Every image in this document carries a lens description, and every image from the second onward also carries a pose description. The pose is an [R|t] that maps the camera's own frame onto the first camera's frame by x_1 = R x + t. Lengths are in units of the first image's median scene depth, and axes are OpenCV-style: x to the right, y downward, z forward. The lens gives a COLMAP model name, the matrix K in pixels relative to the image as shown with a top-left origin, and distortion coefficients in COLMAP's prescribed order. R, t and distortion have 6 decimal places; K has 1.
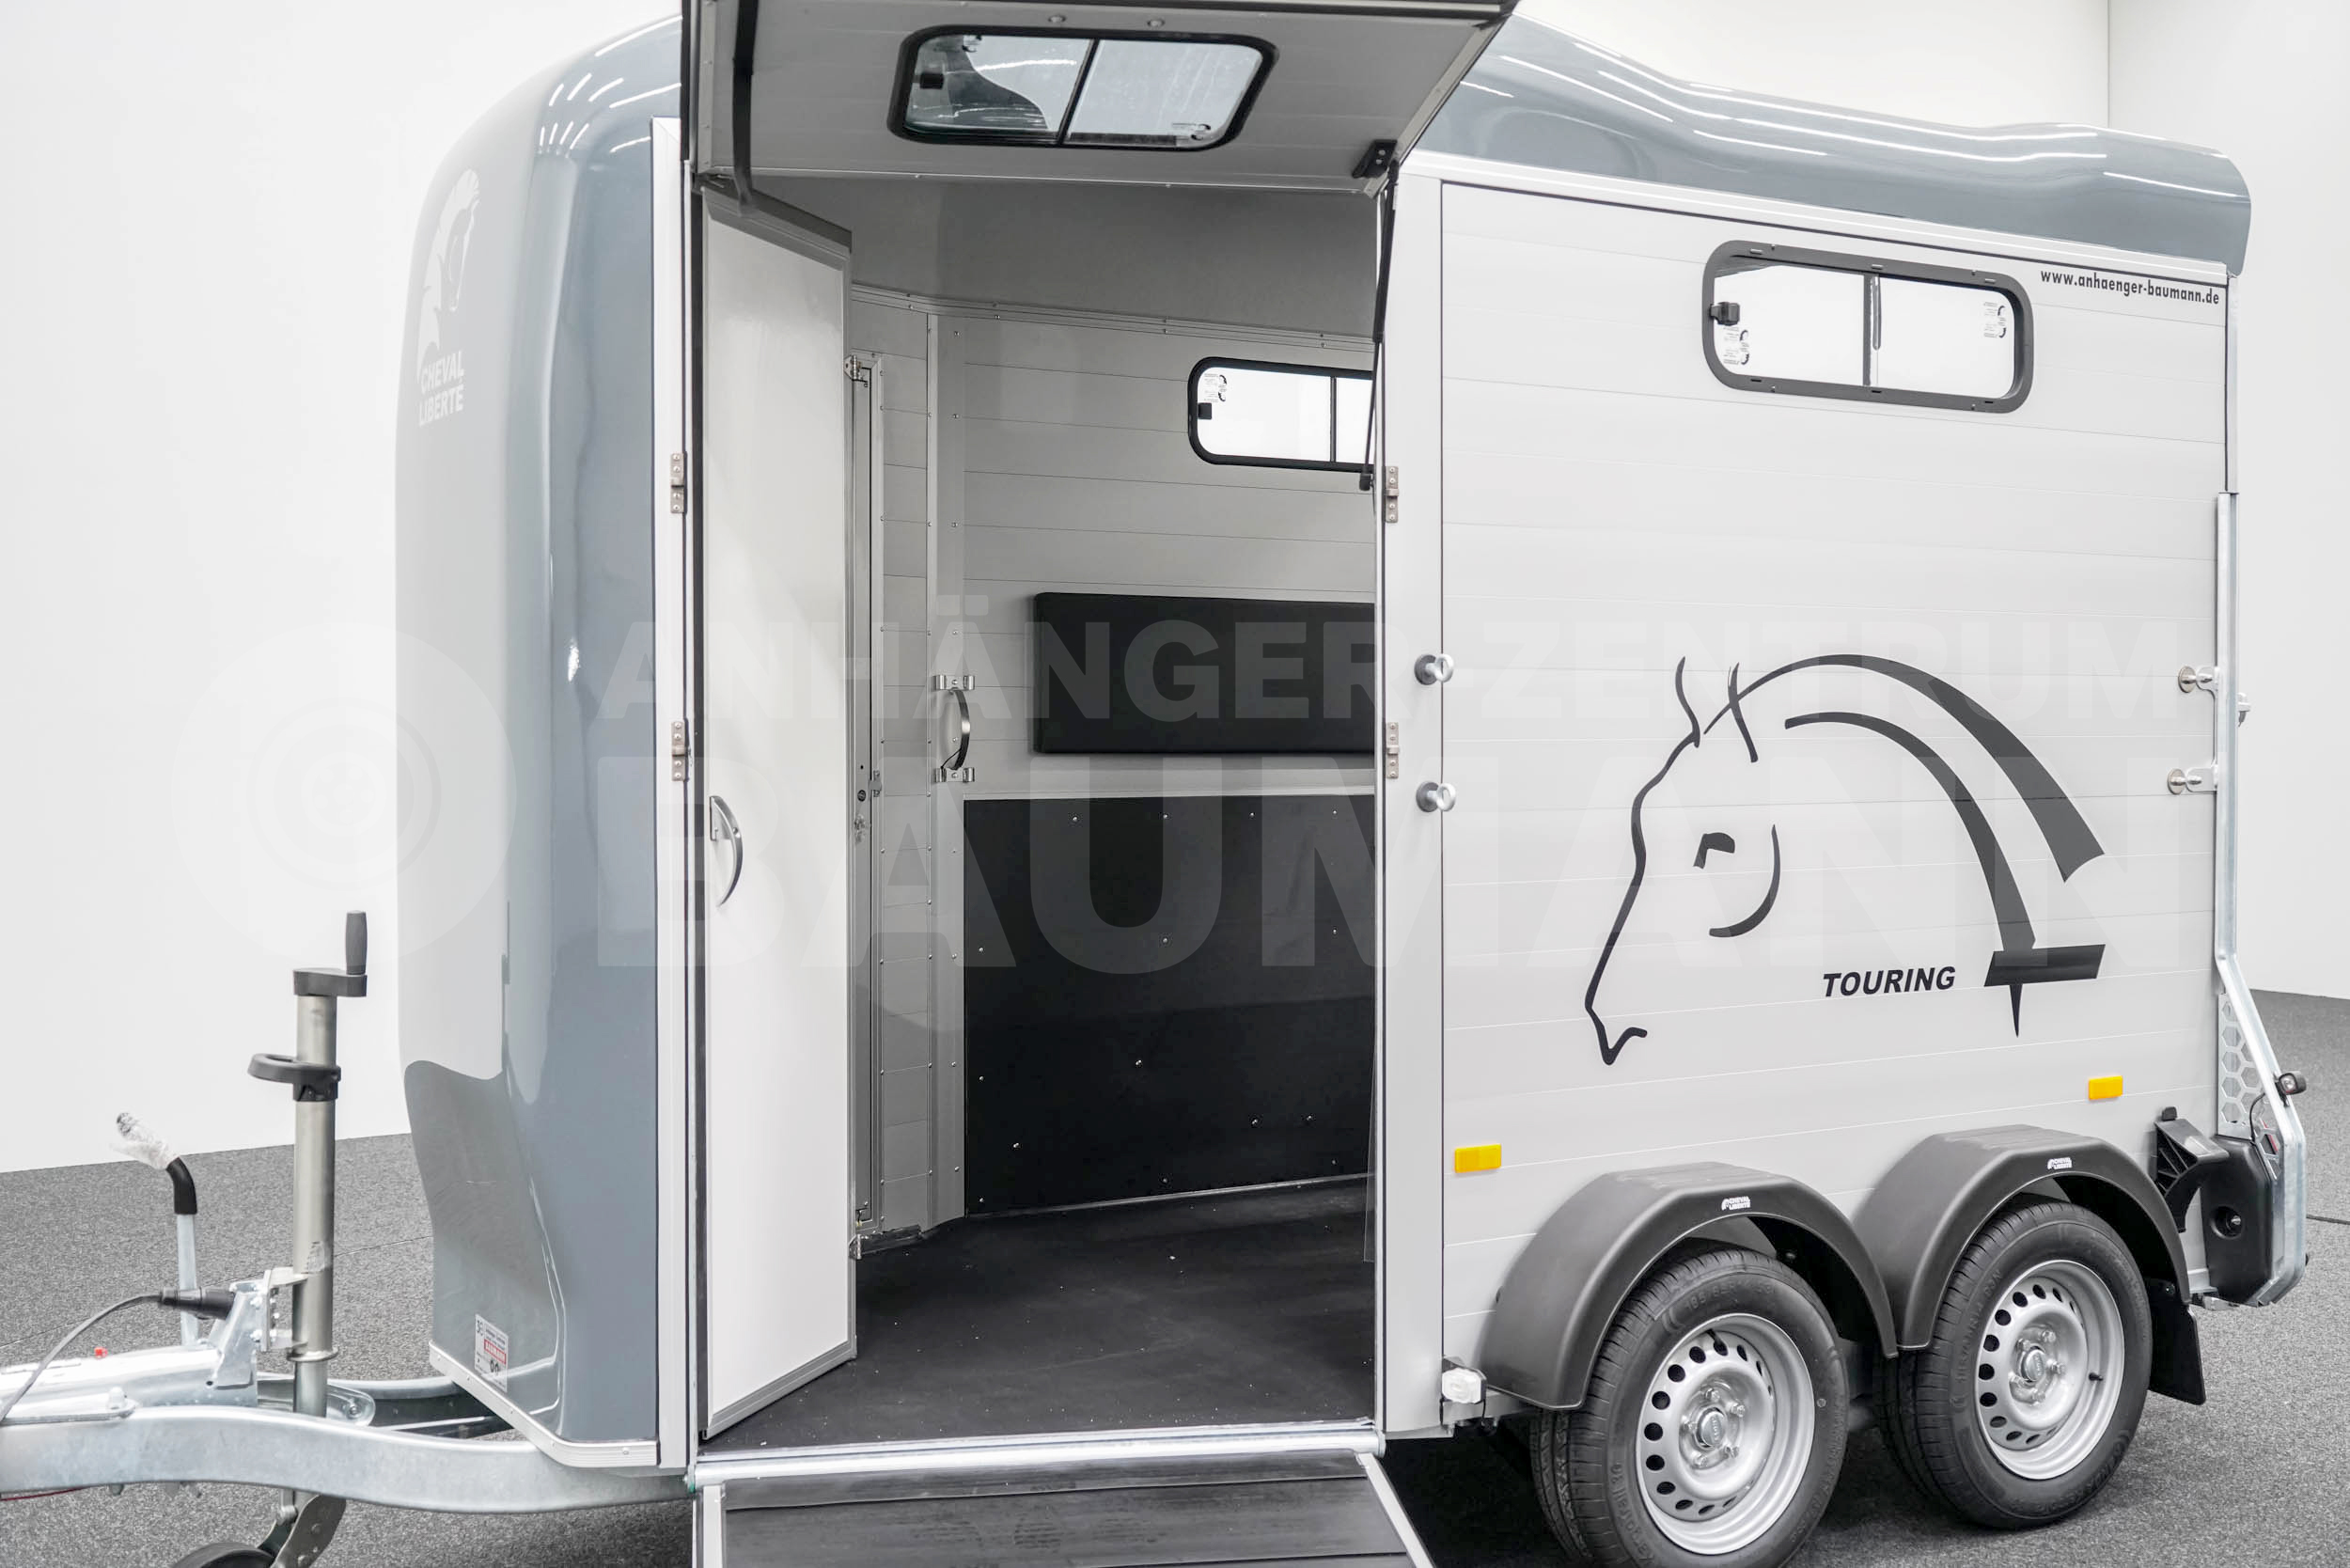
lens RADIAL K [[2551.5, 0, 1173.3], [0, 2551.5, 788.6], [0, 0, 1]] dist [-0.015547, 0.000000]
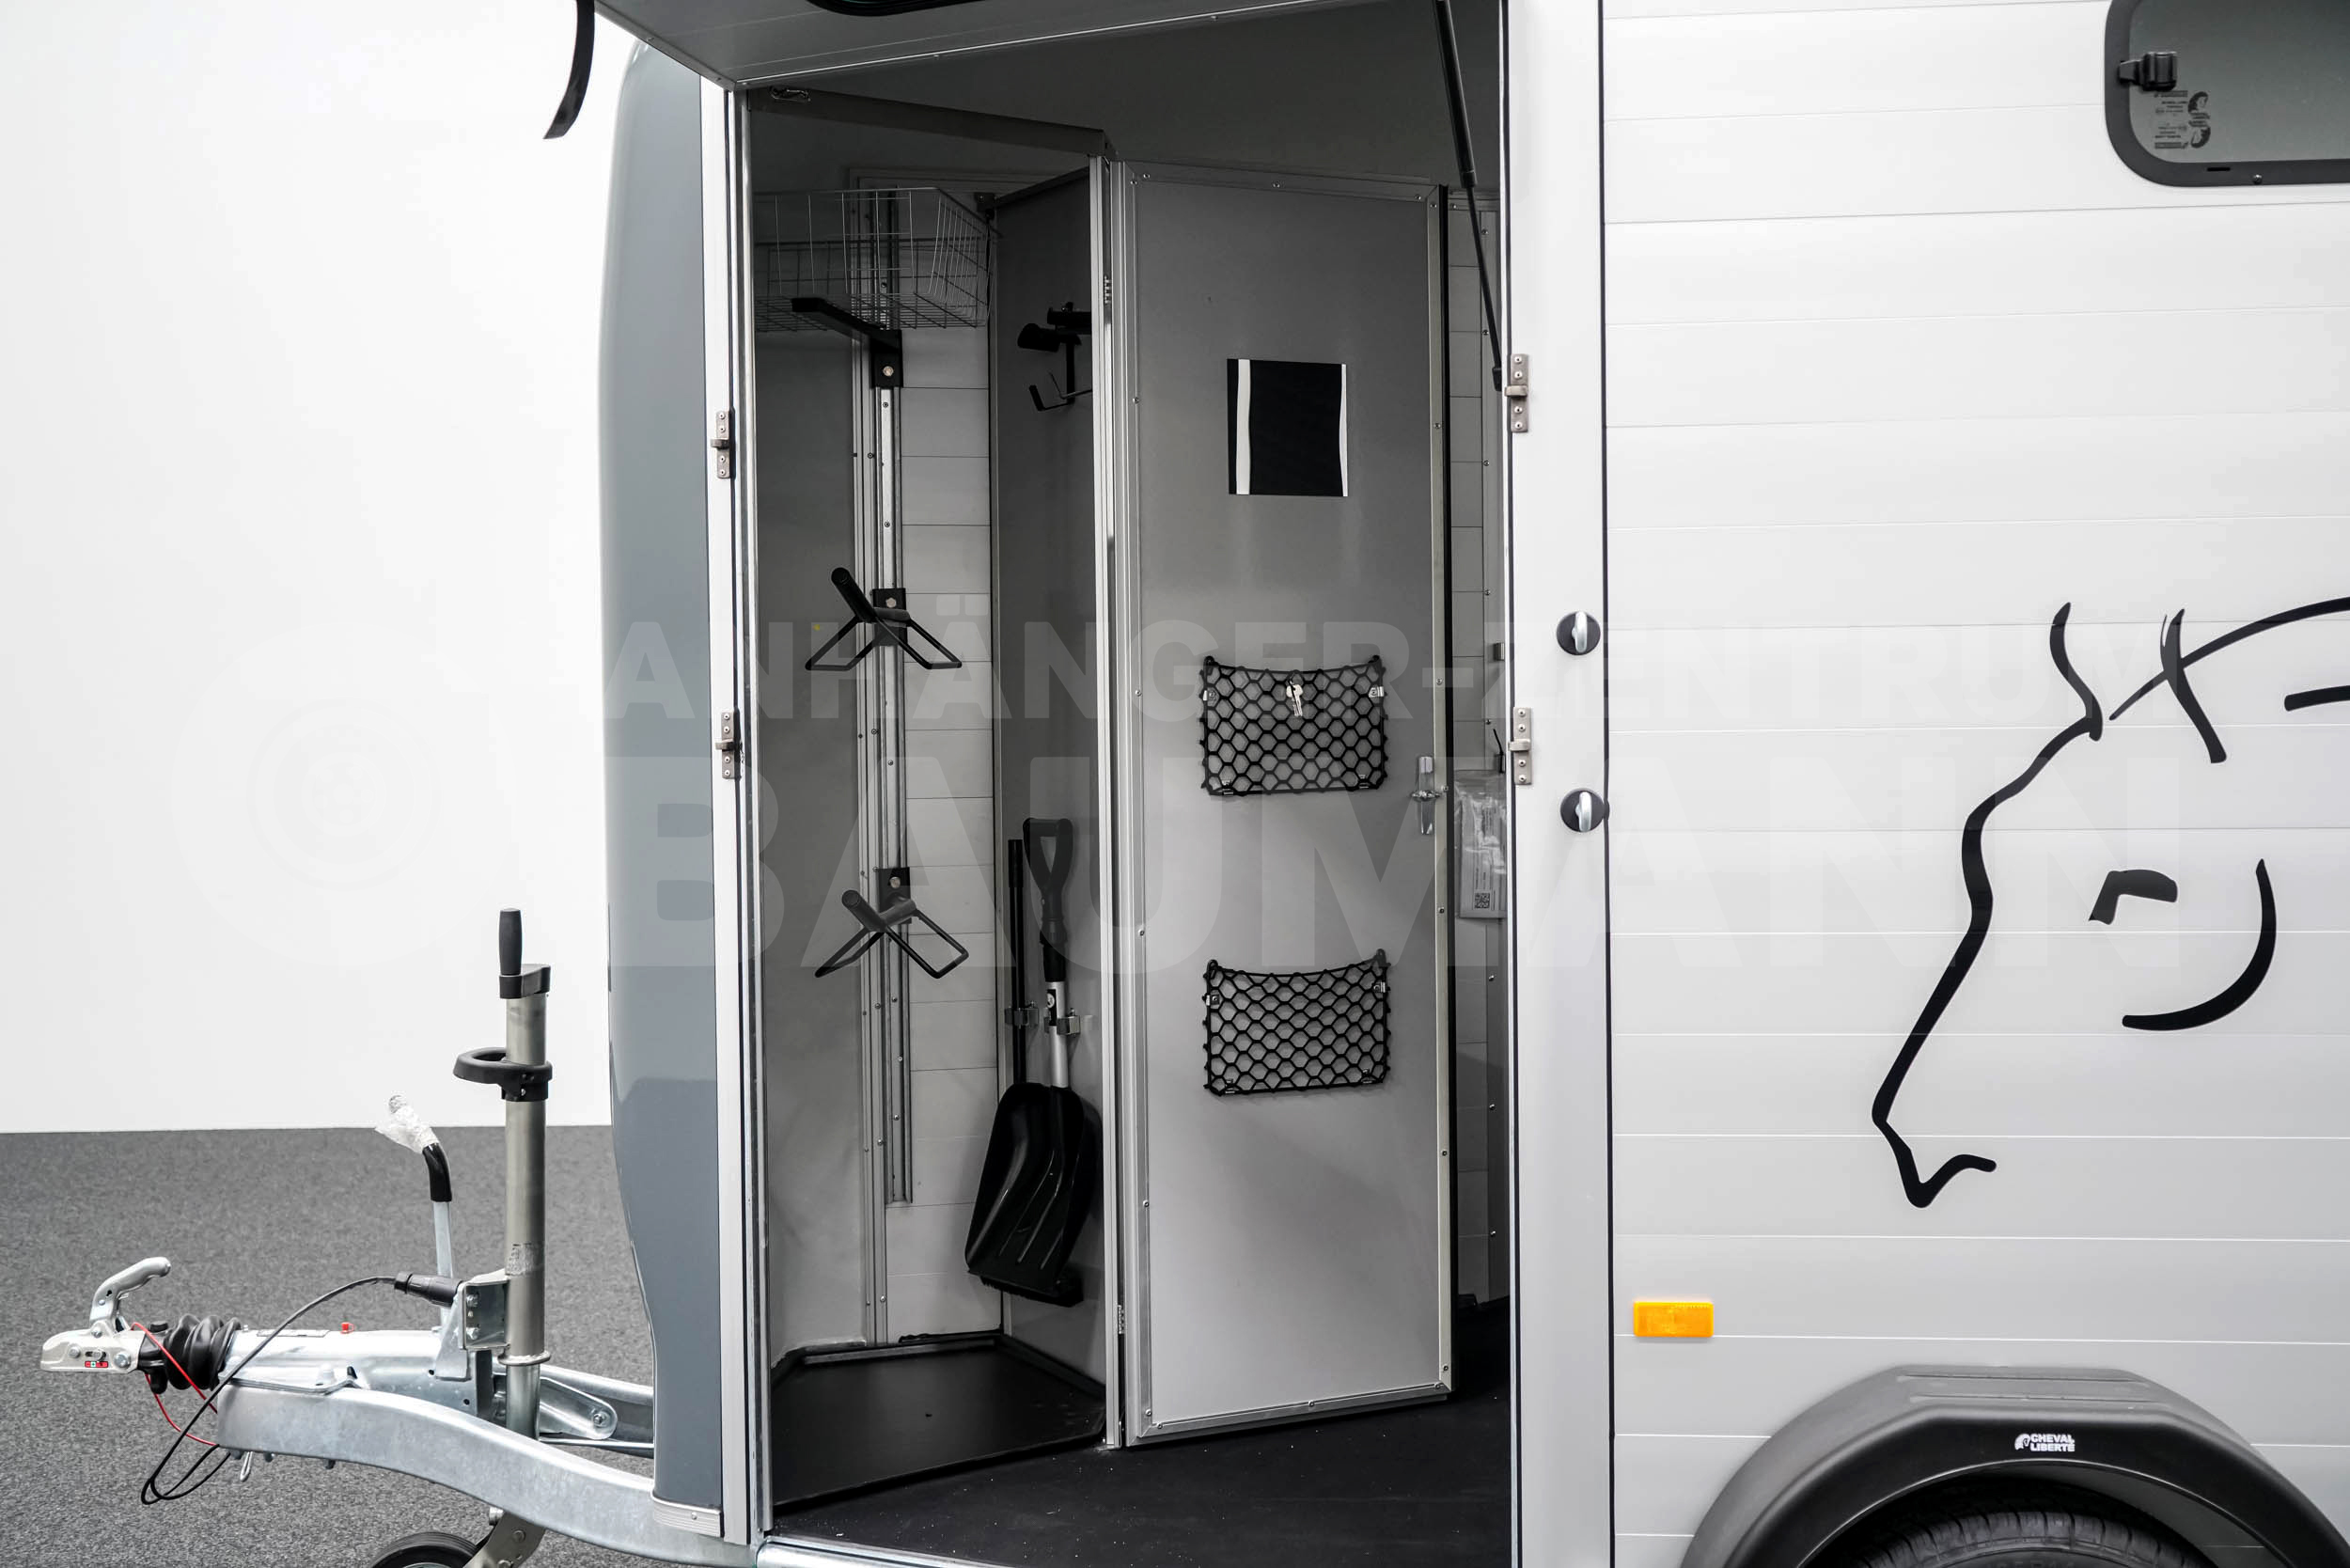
lens RADIAL K [[2551.5, 0, 1174.9], [0, 2551.5, 779.0], [0, 0, 1]] dist [-0.015547, 0.000000]
pose [[0.805520, 0.012184, -0.592443, 0.436585], [-0.004548, 0.999886, 0.014380, -0.015604], [0.592551, -0.008888, 0.805484, 0.355683]]
